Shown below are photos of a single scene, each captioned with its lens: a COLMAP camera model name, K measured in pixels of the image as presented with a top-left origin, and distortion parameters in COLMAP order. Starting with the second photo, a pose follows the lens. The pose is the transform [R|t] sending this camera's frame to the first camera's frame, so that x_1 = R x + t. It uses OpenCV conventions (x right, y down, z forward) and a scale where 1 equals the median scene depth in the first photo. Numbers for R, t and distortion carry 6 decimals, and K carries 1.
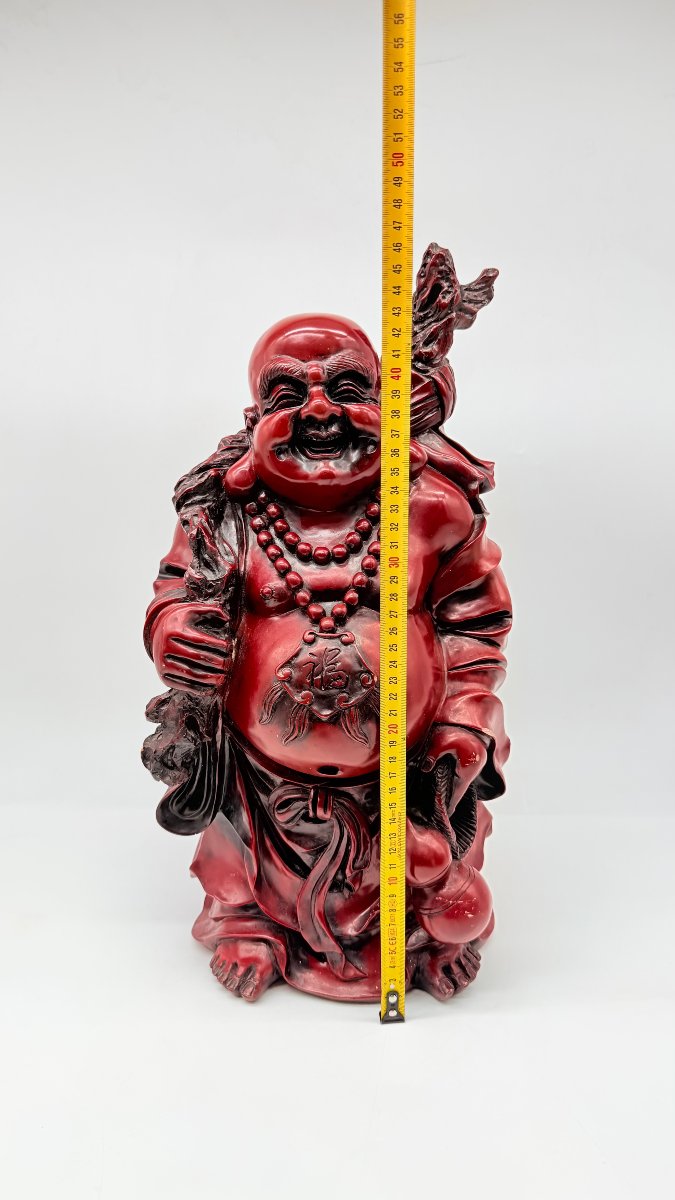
lens RADIAL K [[859.0, 0, 337.5], [0, 859.0, 600.0], [0, 0, 1]] dist [0.193589, -0.459255]
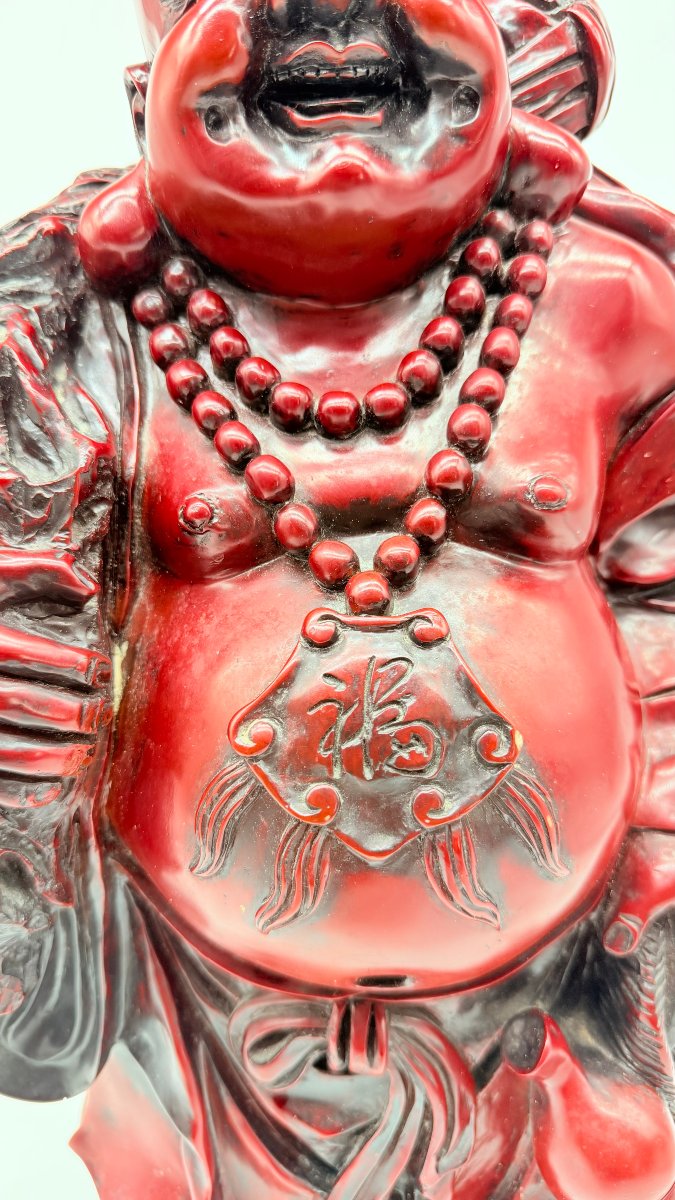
lens RADIAL K [[859.0, 0, 337.5], [0, 859.0, 600.0], [0, 0, 1]] dist [0.193589, -0.459255]
pose [[0.998096, -0.044068, 0.043162, -0.037812], [0.044148, 0.999025, -0.000918, 0.029565], [-0.043079, 0.002822, 0.999068, 0.598785]]
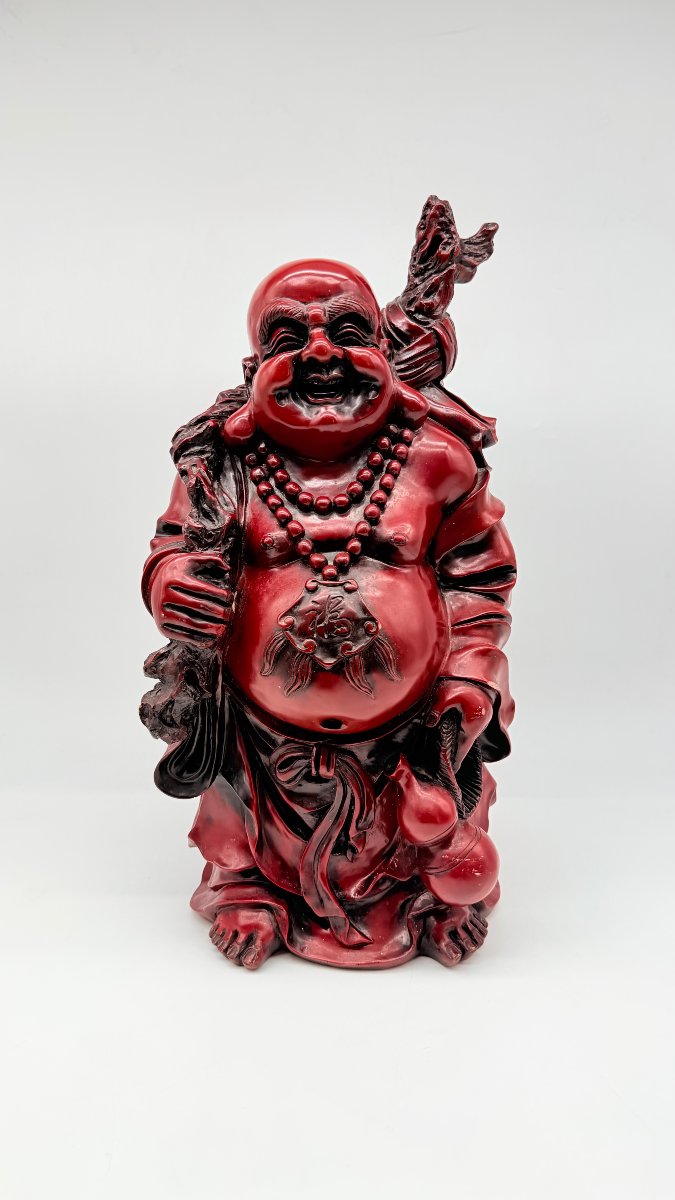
lens RADIAL K [[859.0, 0, 337.5], [0, 859.0, 600.0], [0, 0, 1]] dist [0.193589, -0.459255]
pose [[0.999902, -0.006473, 0.012445, -0.014596], [0.006829, 0.999564, -0.028734, 0.082041], [-0.012254, 0.028816, 0.999510, 0.020547]]
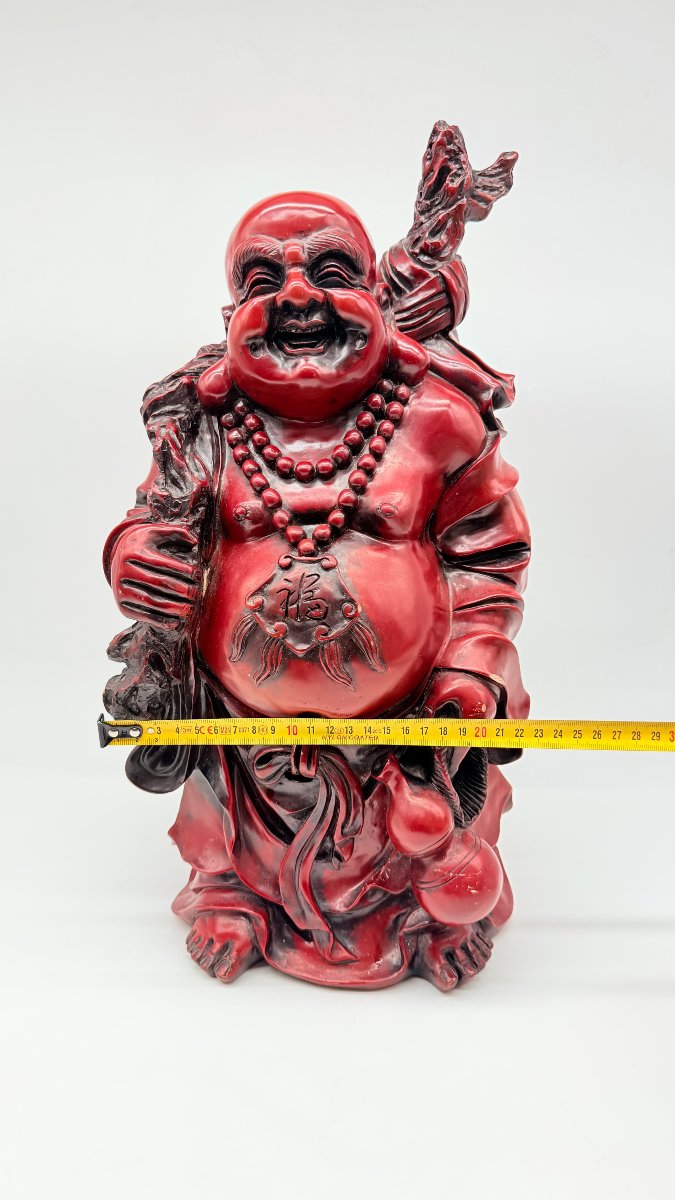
lens RADIAL K [[859.0, 0, 337.5], [0, 859.0, 600.0], [0, 0, 1]] dist [0.193589, -0.459255]
pose [[0.996971, 0.009939, -0.077142, 0.080875], [-0.010759, 0.999890, -0.010218, 0.083994], [0.077032, 0.011017, 0.996968, 0.129450]]
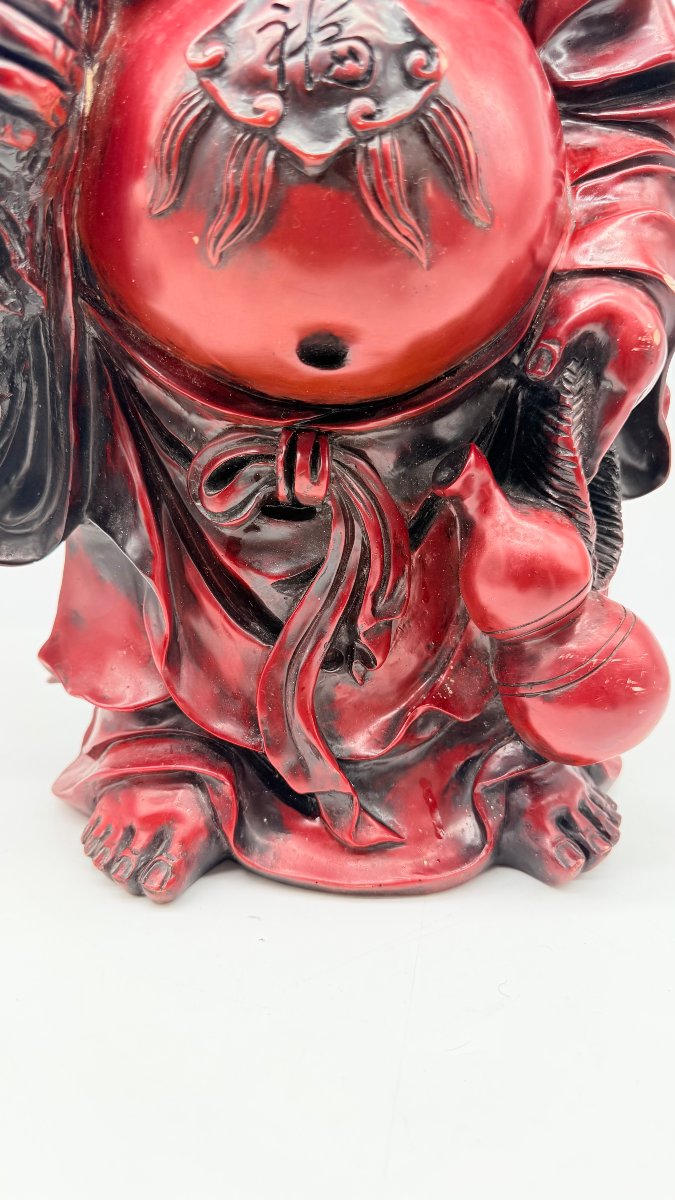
lens RADIAL K [[859.0, 0, 337.5], [0, 859.0, 600.0], [0, 0, 1]] dist [0.193589, -0.459255]
pose [[0.998146, -0.022137, 0.056698, -0.028973], [0.020167, 0.999181, 0.035076, 0.293087], [-0.057428, -0.033868, 0.997775, 0.552818]]
